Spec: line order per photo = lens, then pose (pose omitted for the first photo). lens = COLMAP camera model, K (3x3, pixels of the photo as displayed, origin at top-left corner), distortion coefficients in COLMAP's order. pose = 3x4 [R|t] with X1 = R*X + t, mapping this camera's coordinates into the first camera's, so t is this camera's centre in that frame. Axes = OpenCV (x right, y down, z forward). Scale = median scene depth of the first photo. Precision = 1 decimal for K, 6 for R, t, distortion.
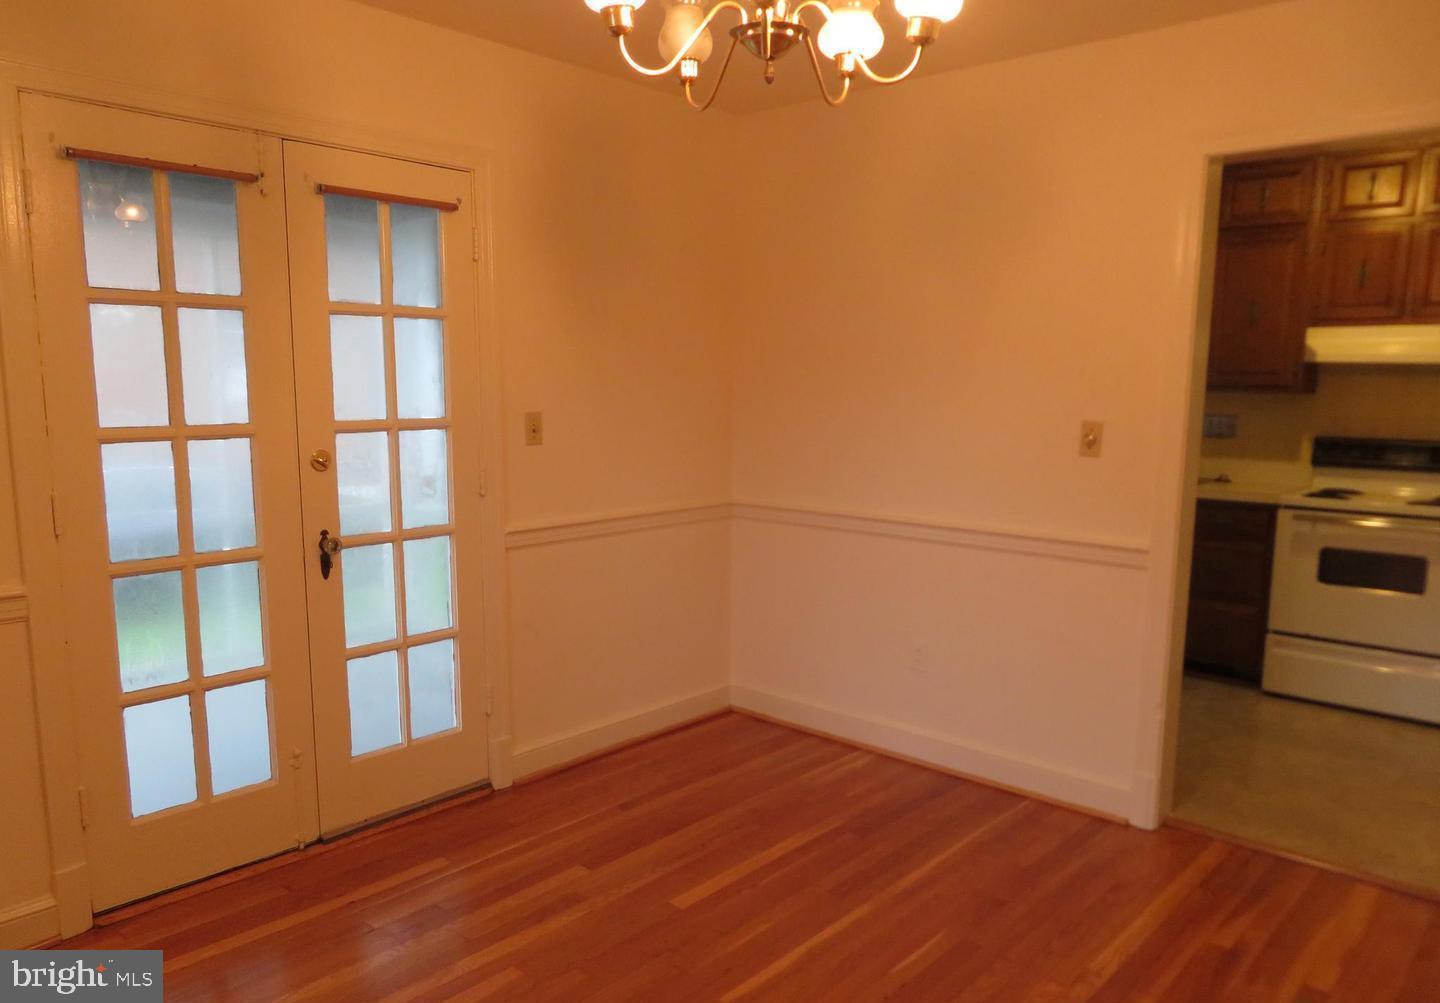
lens RADIAL K [[1050.3, 0, 715.2], [0, 1050.3, 513.3], [0, 0, 1]] dist [0.006727, 0.008365]
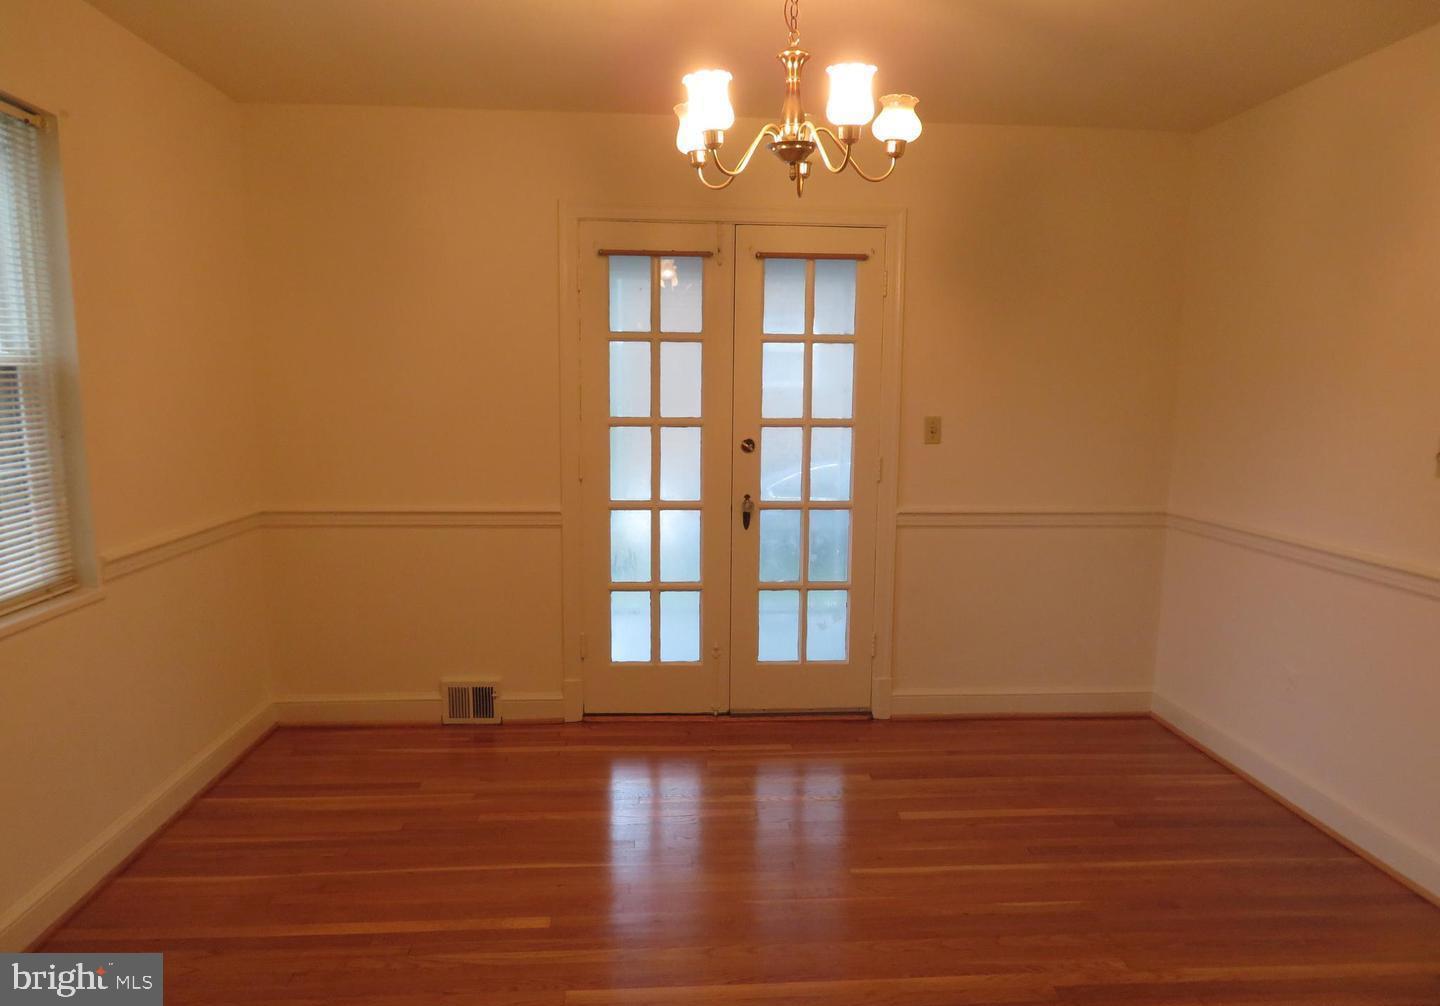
lens RADIAL K [[1050.3, 0, 725.5], [0, 1050.3, 499.4], [0, 0, 1]] dist [0.006727, 0.008365]
pose [[0.725778, 0.075885, -0.683731, 0.562965], [-0.095424, 0.995394, 0.009183, 0.011930], [0.681279, 0.058579, 0.729676, -0.049557]]
